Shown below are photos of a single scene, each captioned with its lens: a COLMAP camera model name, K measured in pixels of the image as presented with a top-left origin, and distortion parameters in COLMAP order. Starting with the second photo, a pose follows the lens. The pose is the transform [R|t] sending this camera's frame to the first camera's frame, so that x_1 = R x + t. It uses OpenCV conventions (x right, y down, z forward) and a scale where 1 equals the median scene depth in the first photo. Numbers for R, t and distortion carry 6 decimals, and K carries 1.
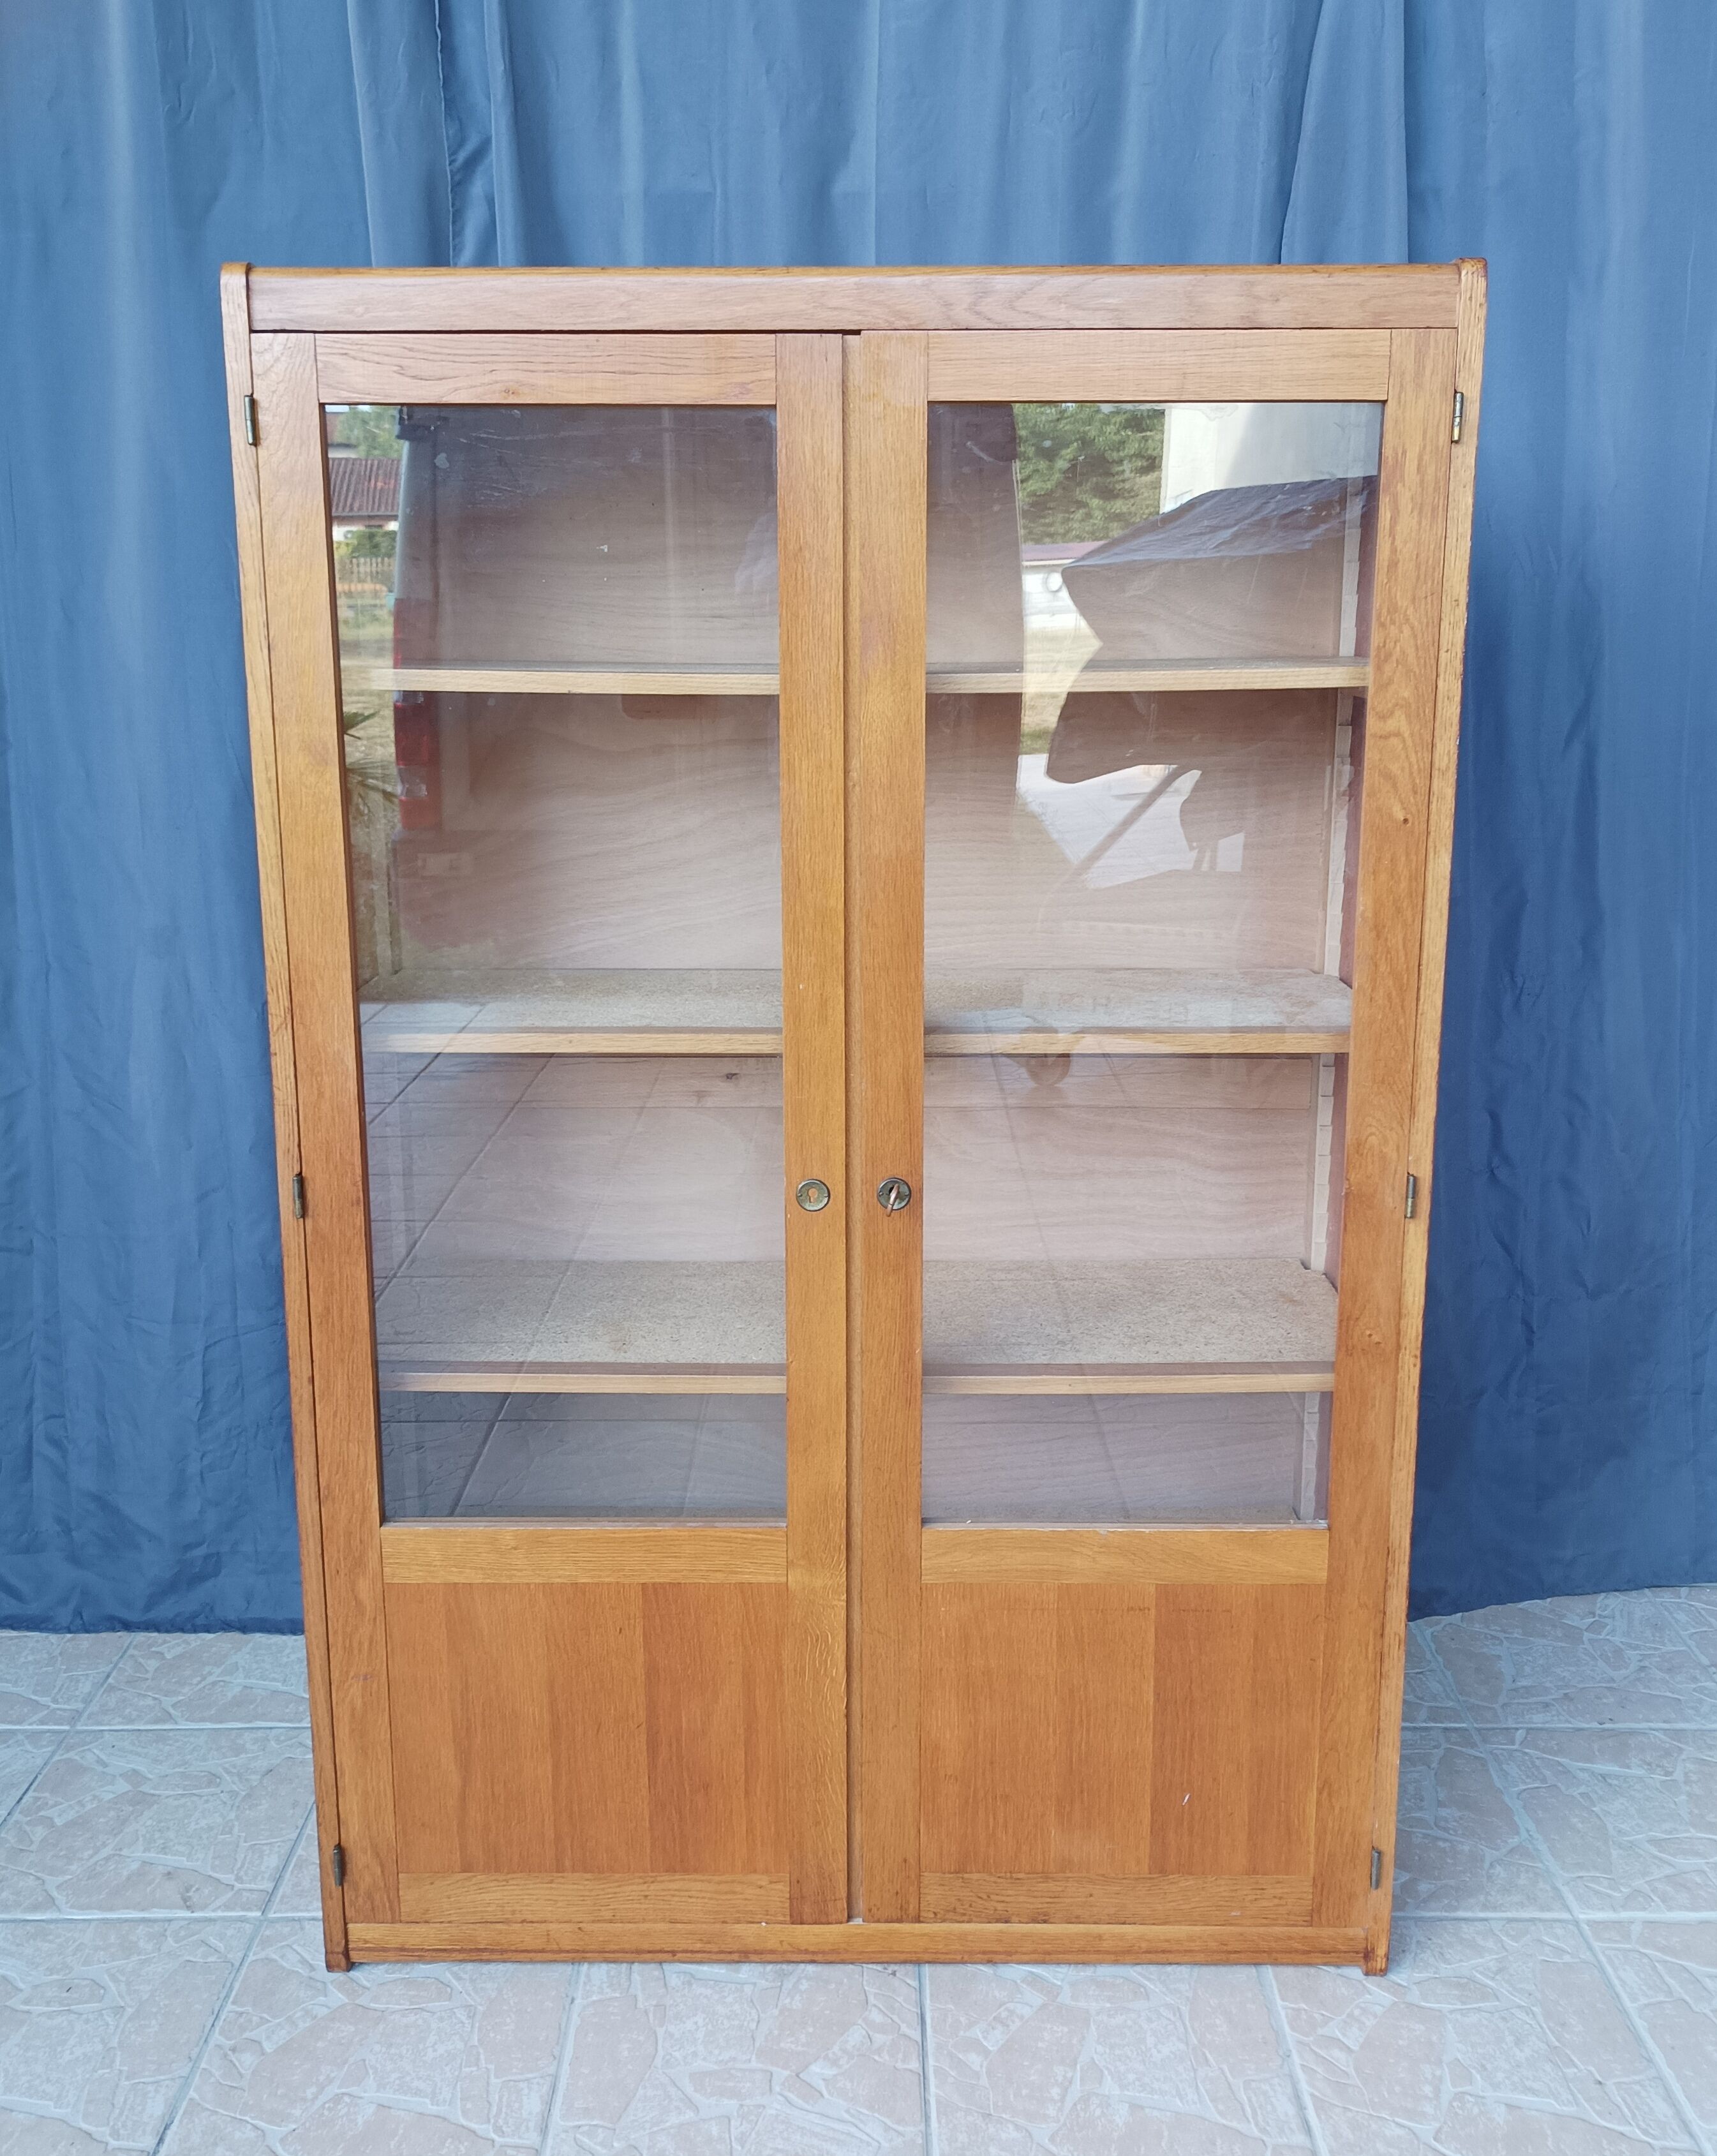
lens RADIAL K [[1921.6, 0, 852.4], [0, 1921.6, 959.5], [0, 0, 1]] dist [0.039806, -0.035786]
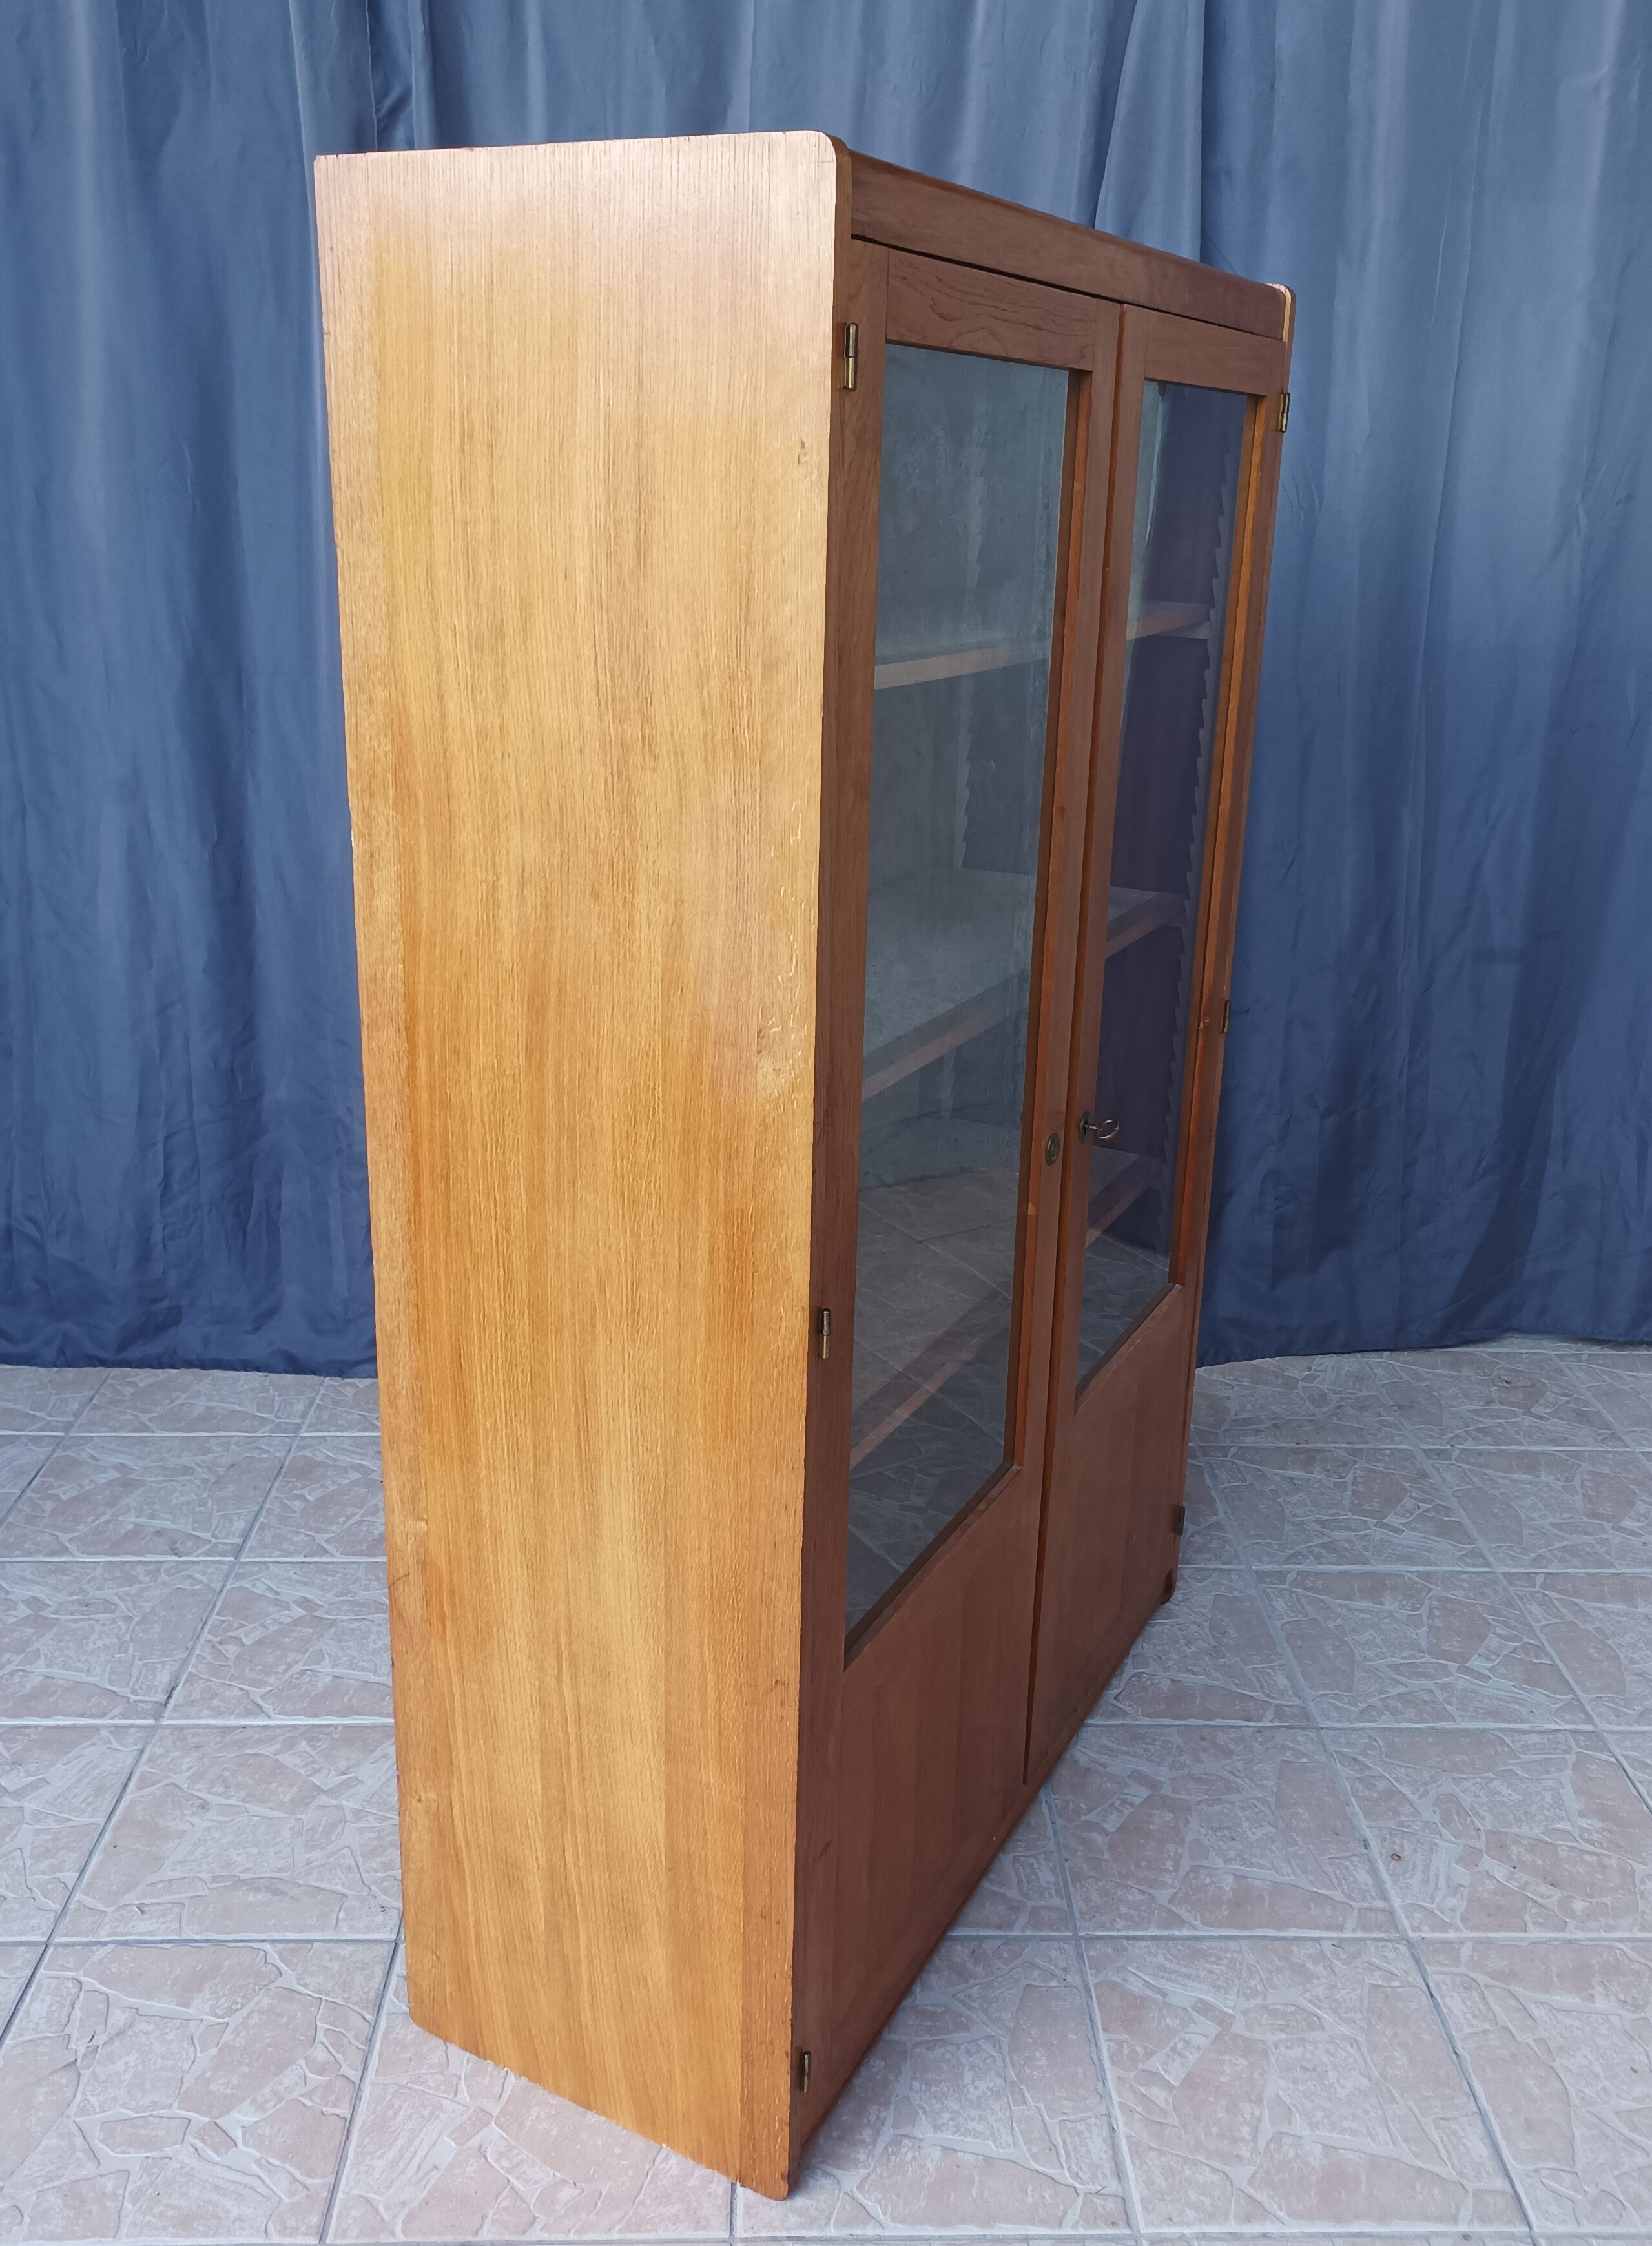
lens RADIAL K [[1959.0, 0, 849.1], [0, 1959.0, 1047.4], [0, 0, 1]] dist [0.037353, -0.035531]
pose [[0.998586, 0.021175, 0.048768, 0.031861], [-0.026618, 0.993146, 0.113808, -0.001997], [-0.046024, -0.114945, 0.992305, -0.287983]]
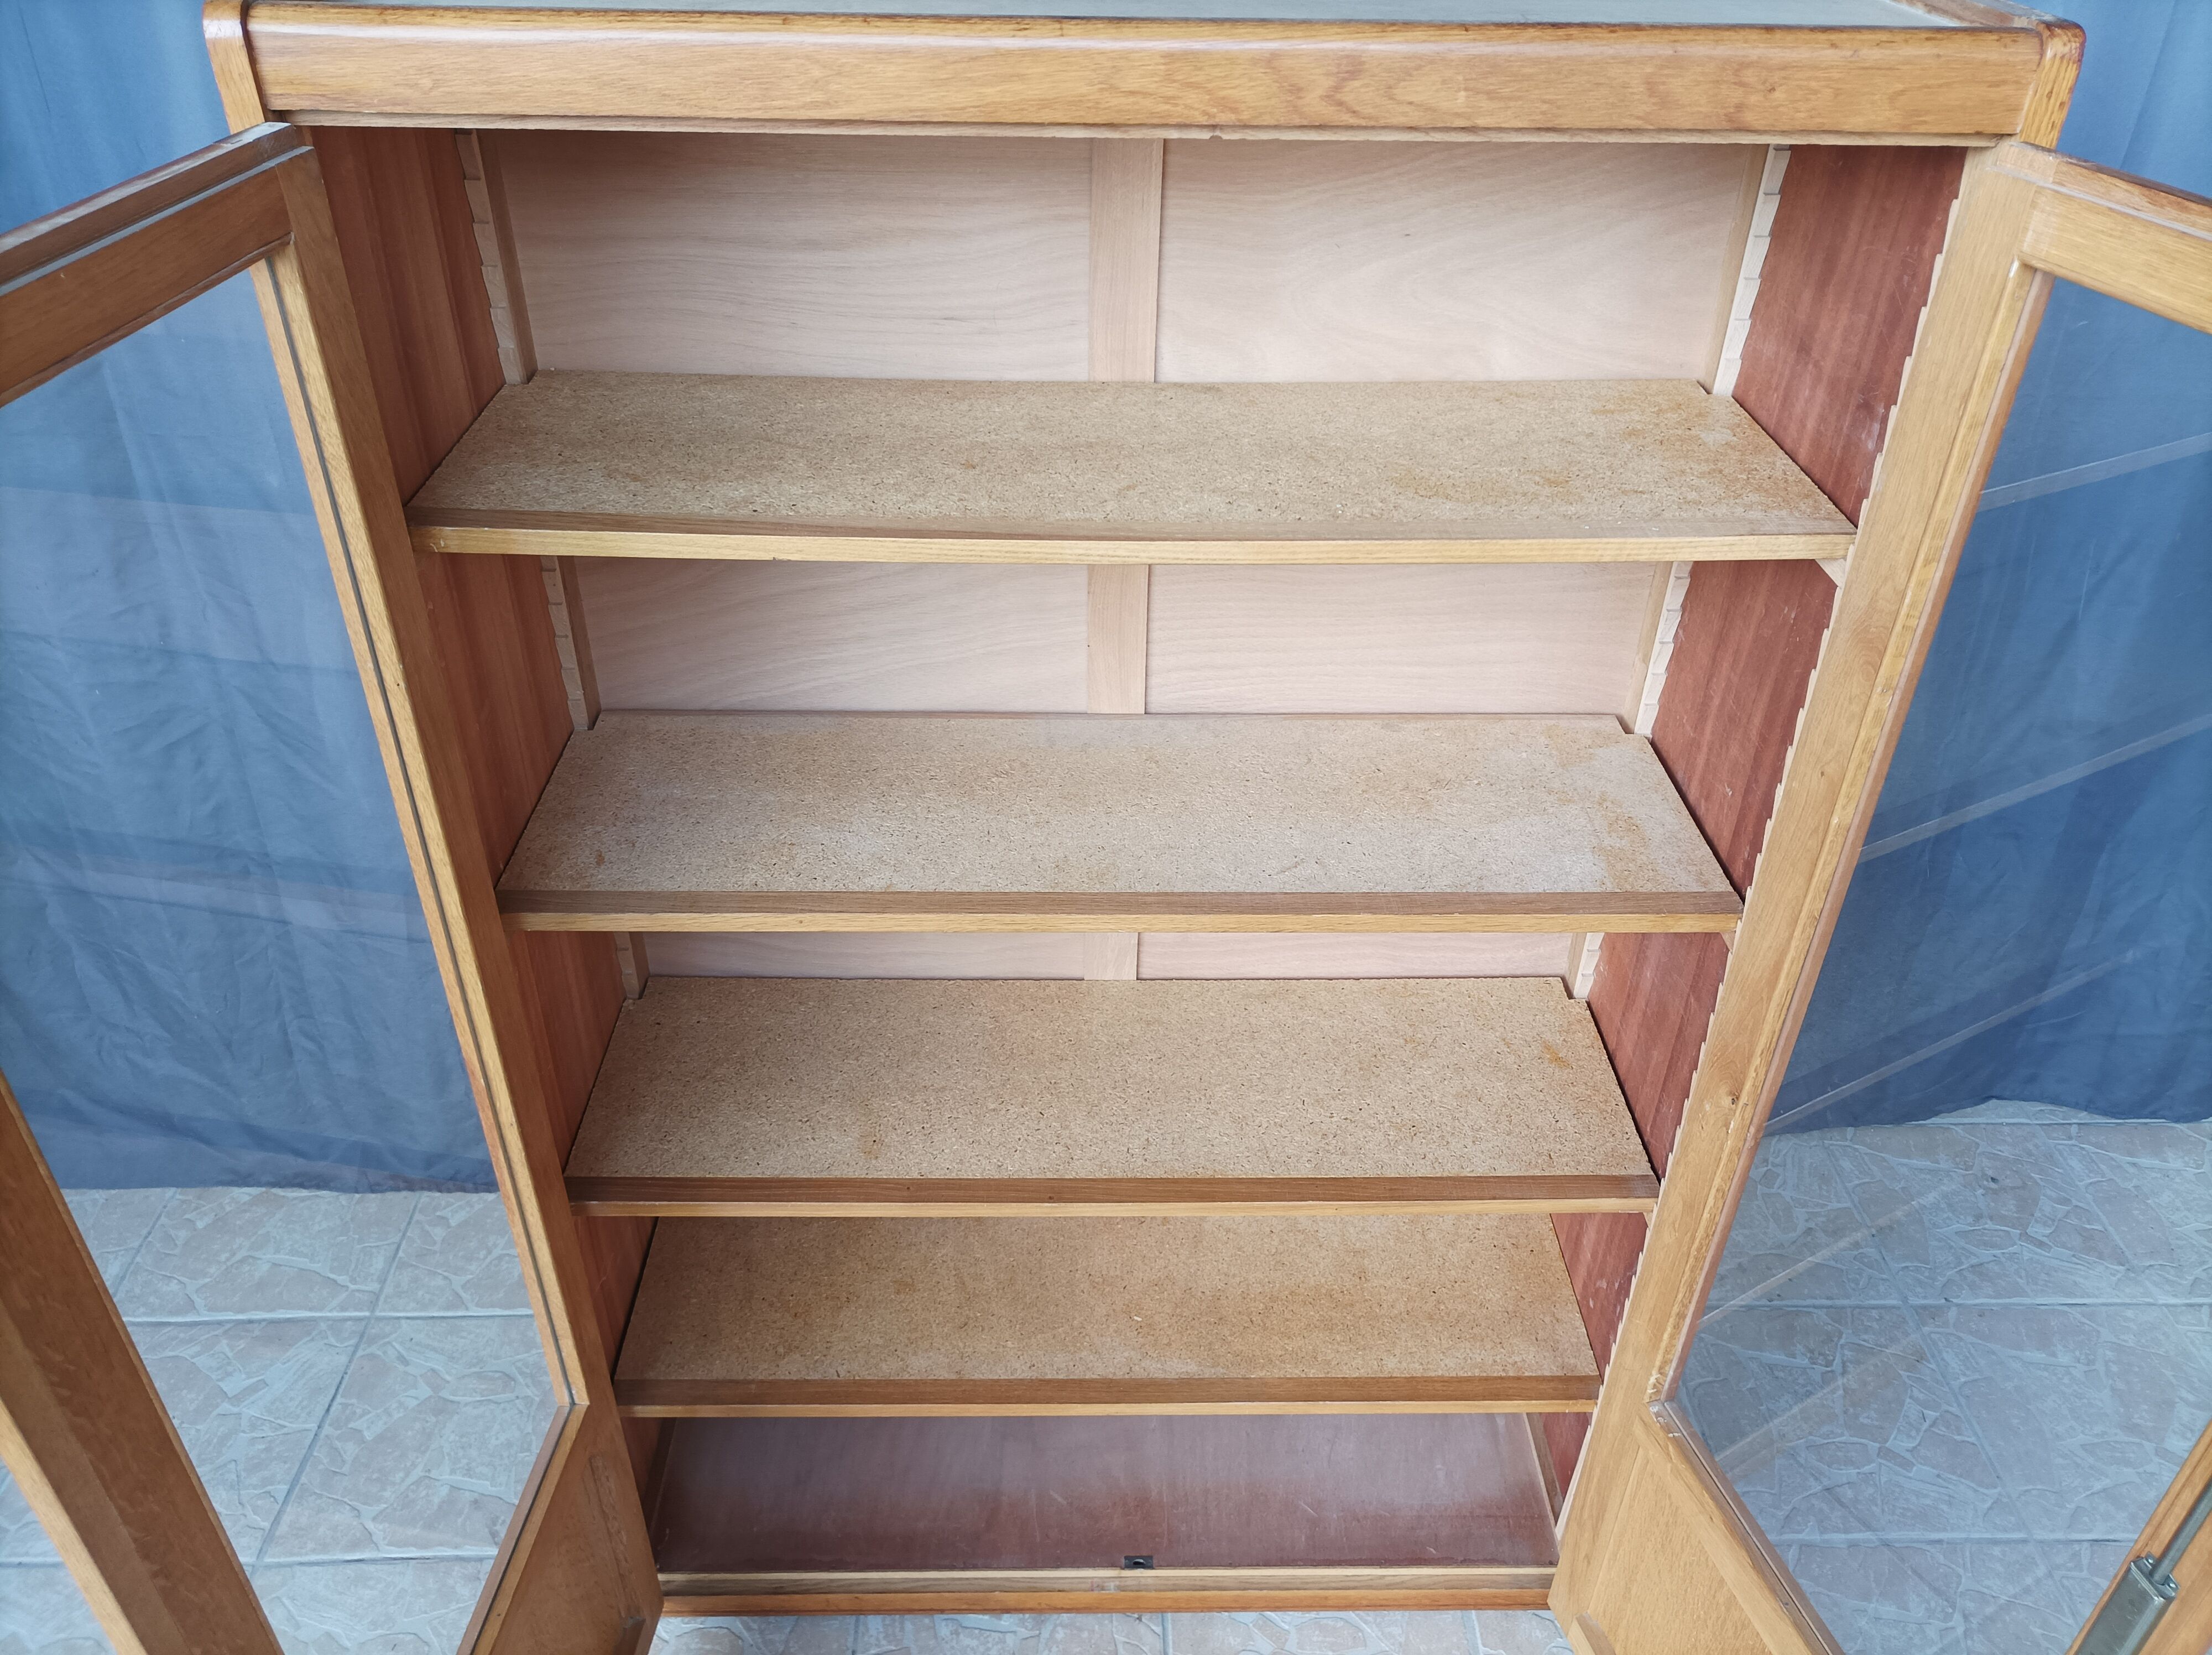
lens RADIAL K [[1668.5, 0, 1104.6], [0, 1668.5, 831.7], [0, 0, 1]] dist [0.029892, -0.023935]
pose [[0.999441, -0.000314, 0.033442, -0.031718], [-0.013243, 0.914500, 0.404369, -0.290319], [-0.030710, -0.404585, 0.913985, 0.304283]]
